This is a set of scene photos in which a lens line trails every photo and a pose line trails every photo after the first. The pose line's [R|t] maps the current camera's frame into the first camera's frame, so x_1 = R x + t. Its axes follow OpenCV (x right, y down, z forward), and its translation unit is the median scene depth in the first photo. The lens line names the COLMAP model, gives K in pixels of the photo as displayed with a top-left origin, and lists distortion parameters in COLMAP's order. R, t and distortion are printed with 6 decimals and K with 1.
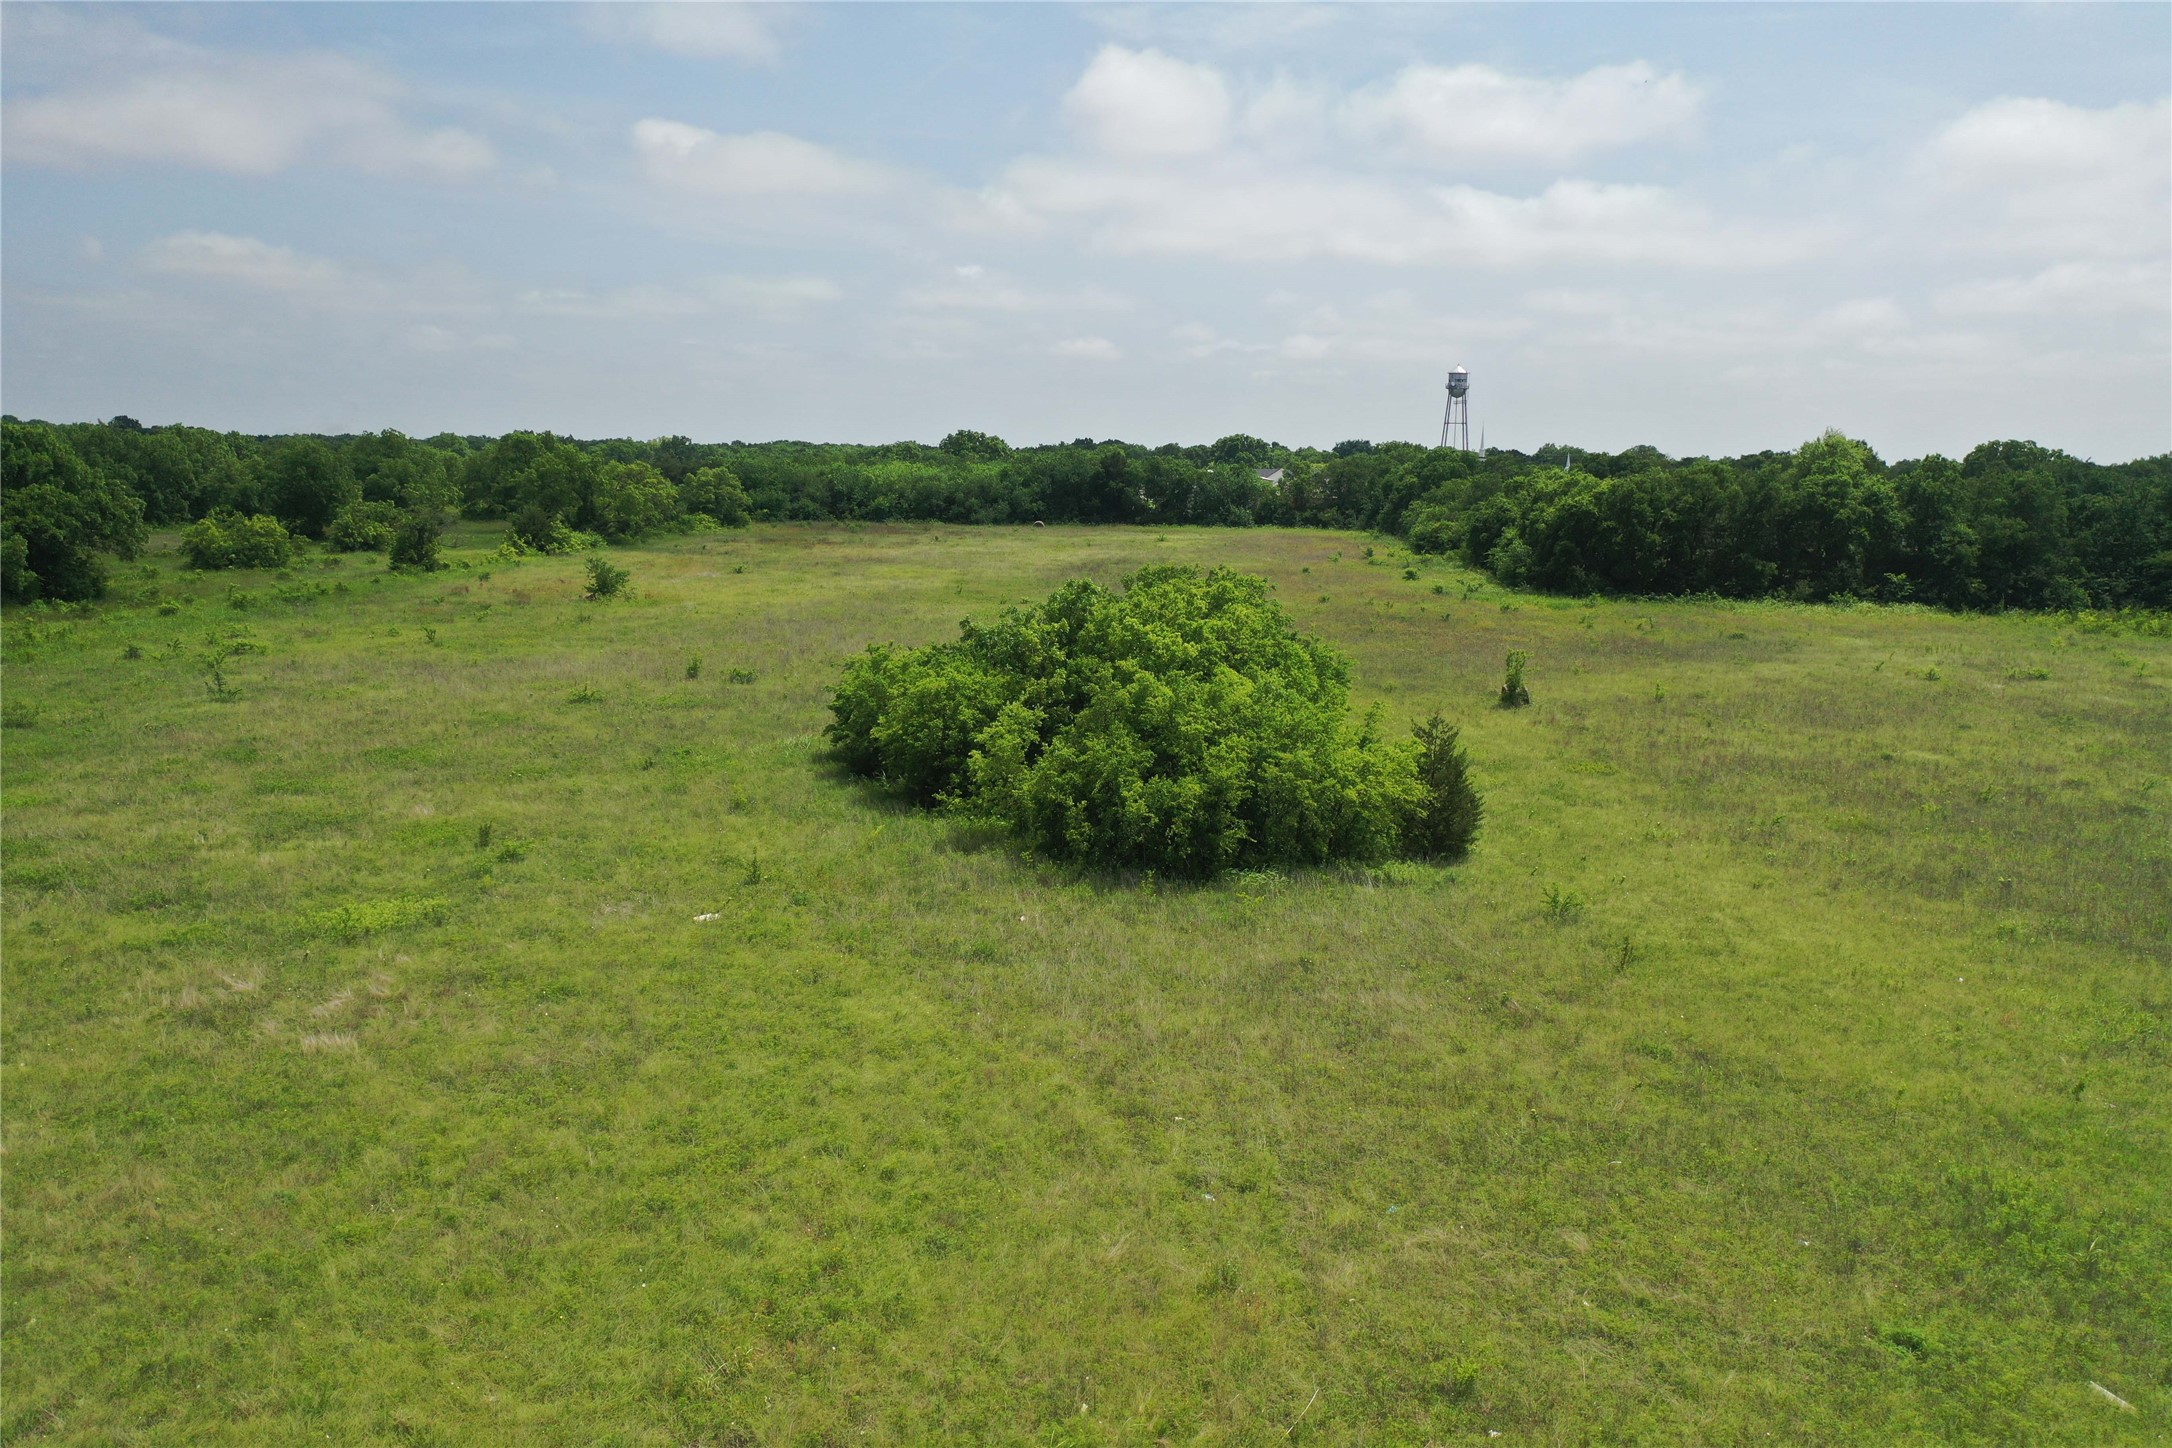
lens RADIAL K [[1714.9, 0, 1082.4], [0, 1714.9, 702.2], [0, 0, 1]] dist [-0.001433, 0.007796]
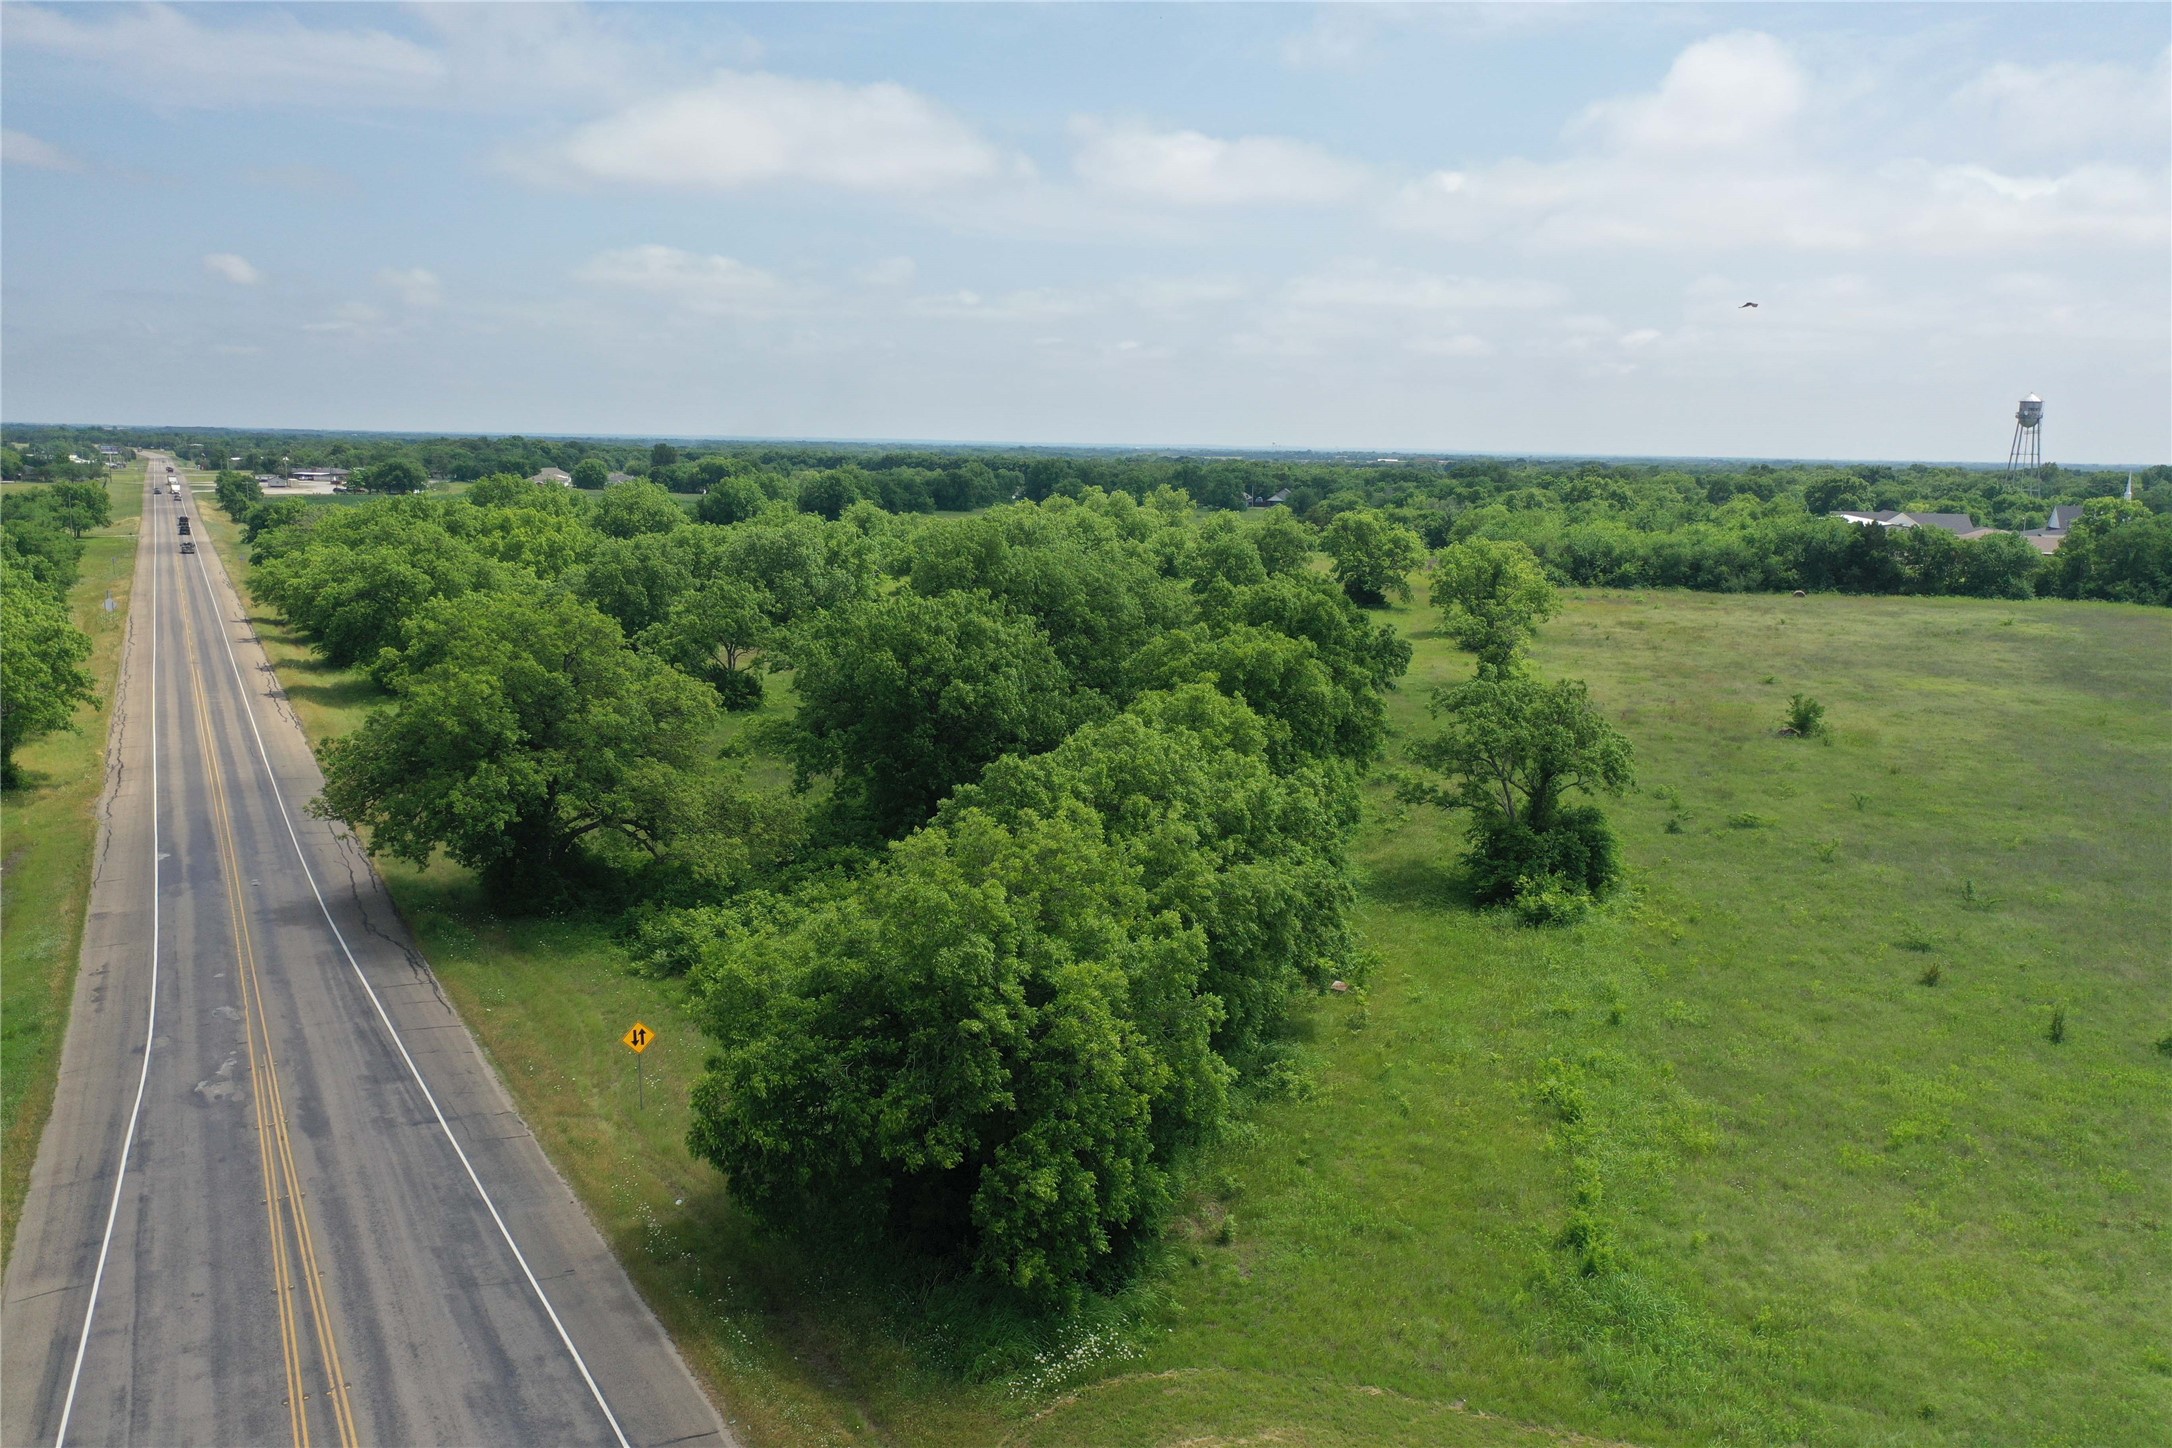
lens RADIAL K [[1707.2, 0, 1086.0], [0, 1707.2, 724.0], [0, 0, 1]] dist [0.002148, 0.001697]
pose [[0.986215, 0.024139, -0.163696, -0.269726], [-0.021390, 0.999599, 0.018536, -0.038077], [0.164078, -0.014779, 0.986337, -0.043868]]
